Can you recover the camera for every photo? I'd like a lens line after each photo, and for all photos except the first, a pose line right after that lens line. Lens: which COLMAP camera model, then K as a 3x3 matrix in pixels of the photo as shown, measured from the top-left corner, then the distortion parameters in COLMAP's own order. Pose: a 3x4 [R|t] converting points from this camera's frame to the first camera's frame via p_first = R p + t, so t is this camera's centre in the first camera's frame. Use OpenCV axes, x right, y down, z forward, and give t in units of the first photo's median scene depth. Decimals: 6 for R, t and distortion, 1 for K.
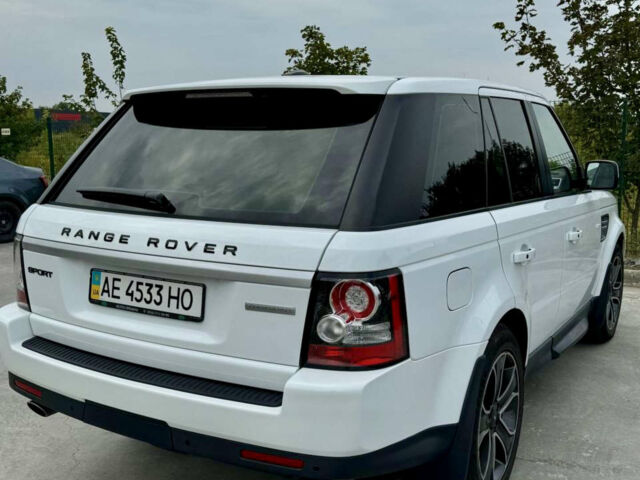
lens RADIAL K [[698.2, 0, 320.0], [0, 698.2, 240.0], [0, 0, 1]] dist [0.185600, -0.388902]
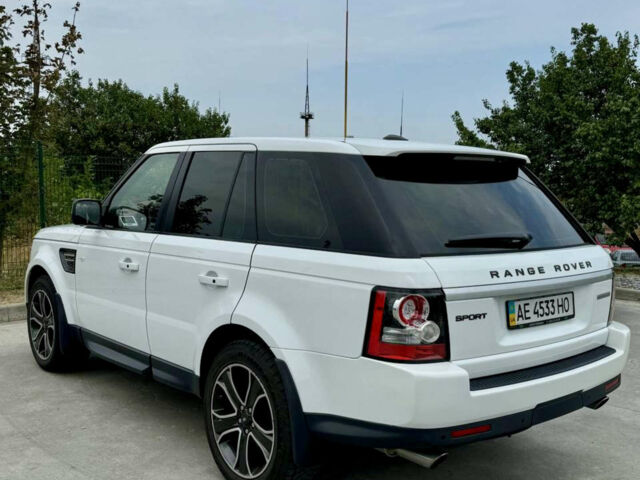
lens RADIAL K [[698.2, 0, 320.0], [0, 698.2, 240.0], [0, 0, 1]] dist [0.185600, -0.388902]
pose [[0.309454, -0.077476, 0.947753, -1.610788], [0.119857, 0.991904, 0.041950, -0.157416], [-0.943331, 0.100613, 0.316235, 0.947871]]
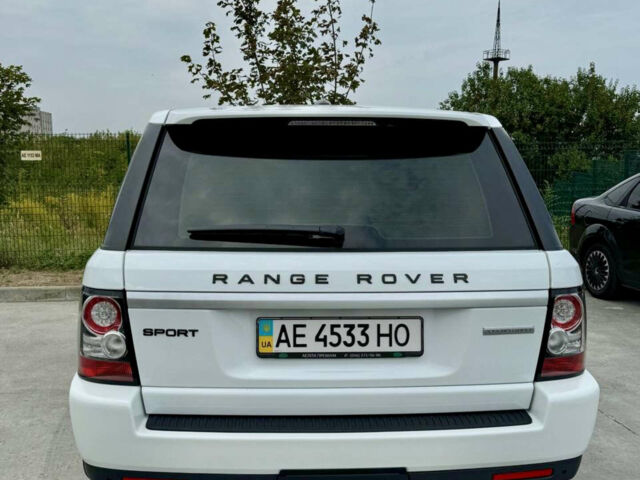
lens RADIAL K [[698.2, 0, 320.0], [0, 698.2, 240.0], [0, 0, 1]] dist [0.185600, -0.388902]
pose [[0.820481, -0.060652, 0.568448, -0.772079], [0.083136, 0.996444, -0.013678, -0.038427], [-0.565597, 0.058482, 0.822606, 0.253923]]
